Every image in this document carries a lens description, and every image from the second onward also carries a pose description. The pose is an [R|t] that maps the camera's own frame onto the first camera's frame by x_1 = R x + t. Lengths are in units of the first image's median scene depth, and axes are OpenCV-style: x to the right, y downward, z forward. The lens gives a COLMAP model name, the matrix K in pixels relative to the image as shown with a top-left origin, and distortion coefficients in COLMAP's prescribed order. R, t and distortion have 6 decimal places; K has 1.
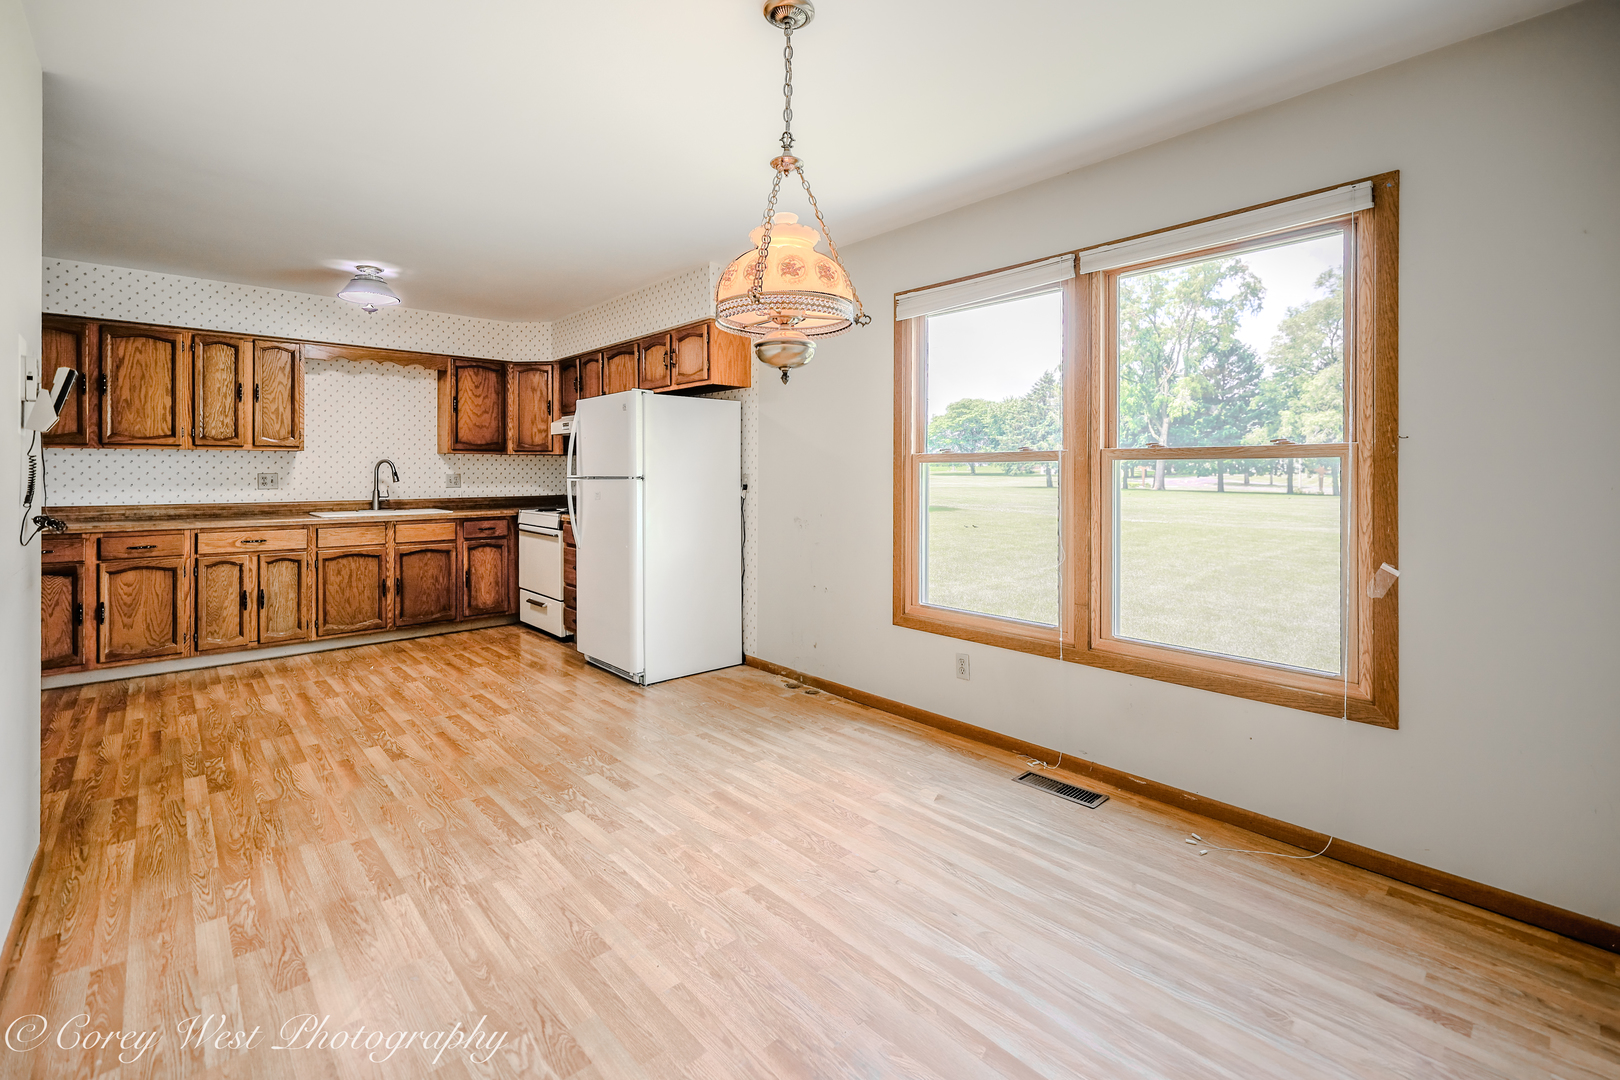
lens RADIAL K [[717.1, 0, 814.8], [0, 717.1, 485.0], [0, 0, 1]] dist [0.001476, -0.000039]
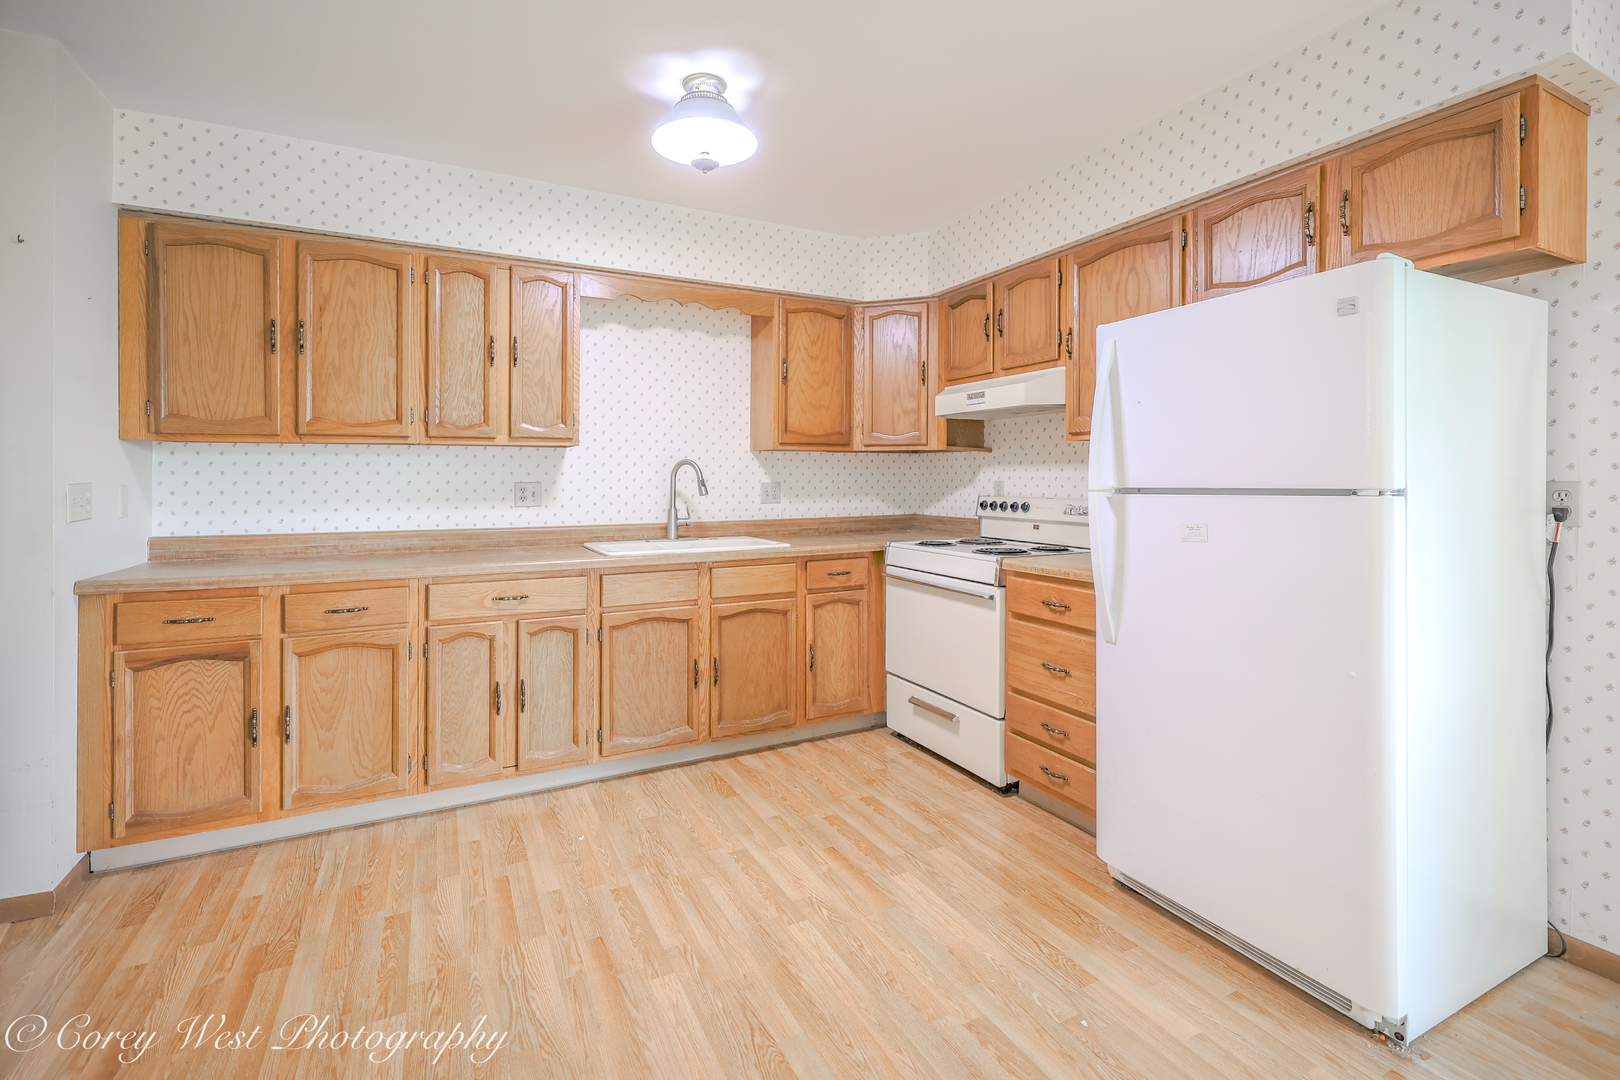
lens RADIAL K [[721.6, 0, 805.8], [0, 721.6, 492.0], [0, 0, 1]] dist [0.000836, 0.000097]
pose [[0.963822, 0.001326, -0.266544, -0.366961], [-0.001557, 0.999999, -0.000654, -0.007918], [0.266543, 0.001045, 0.963822, 0.464536]]
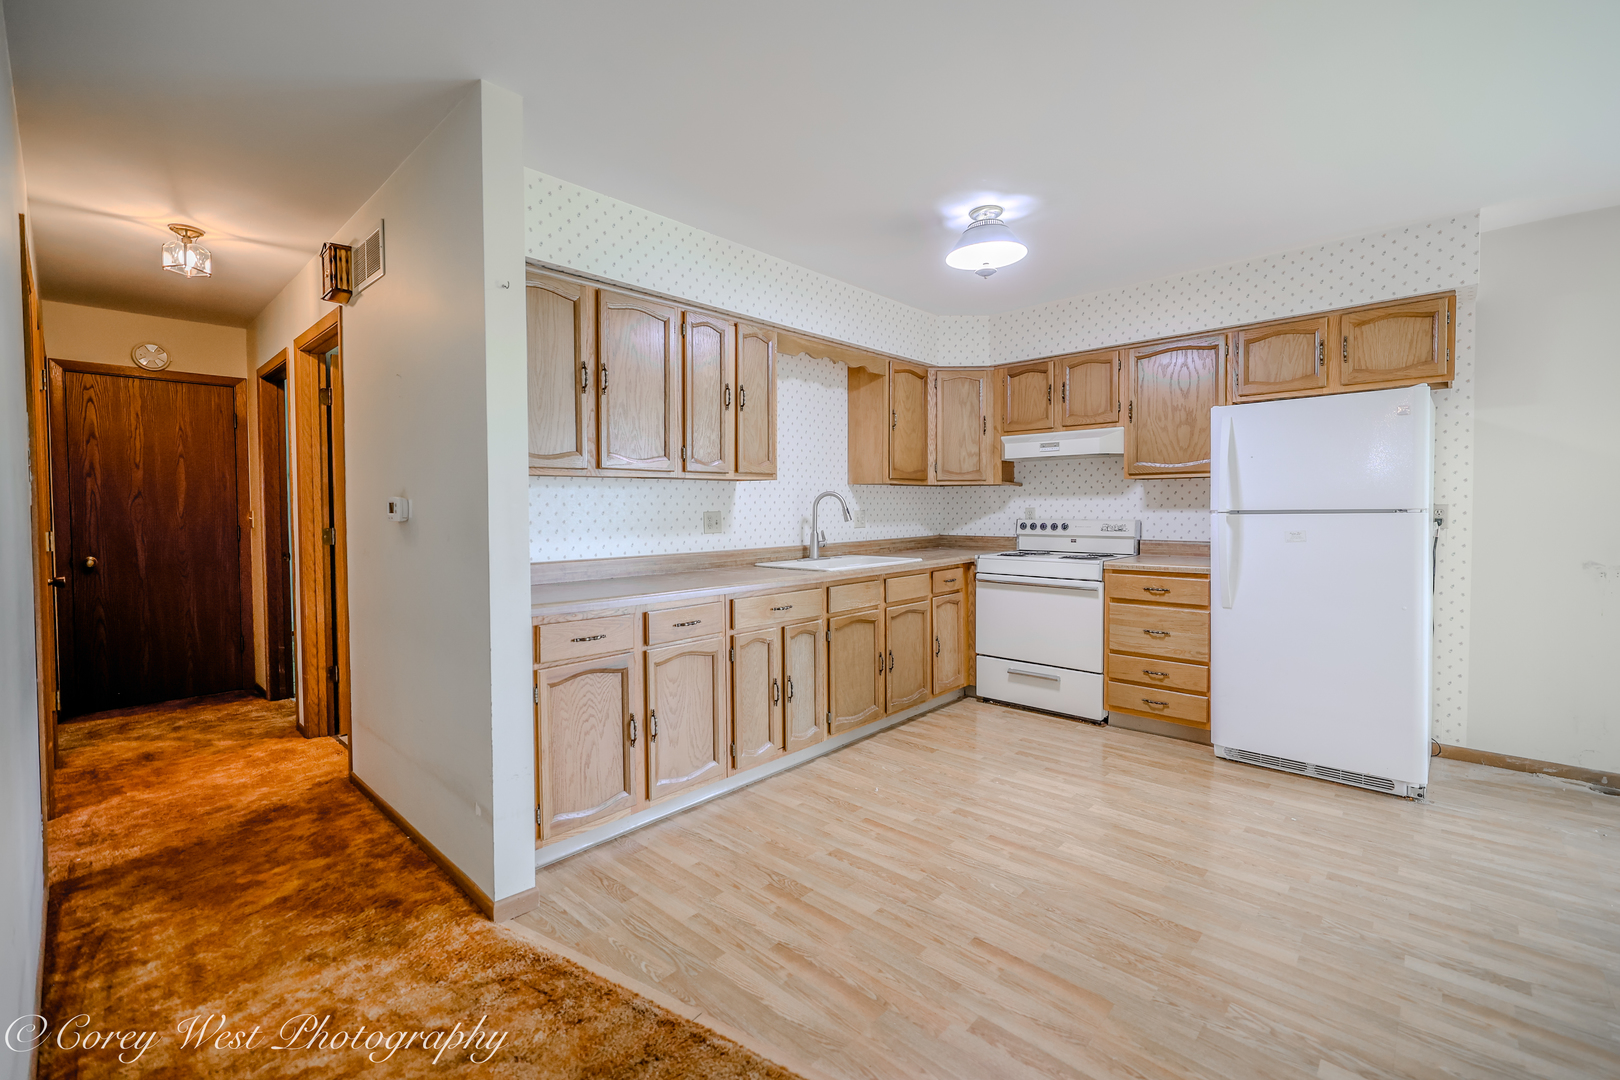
lens RADIAL K [[688.9, 0, 810.0], [0, 688.9, 540.0], [0, 0, 1]] dist [0.000428, 0.000099]
pose [[0.996820, -0.014384, 0.078380, -0.755812], [0.012132, 0.999502, 0.029130, -0.006956], [-0.078760, -0.028086, 0.996498, 0.308076]]
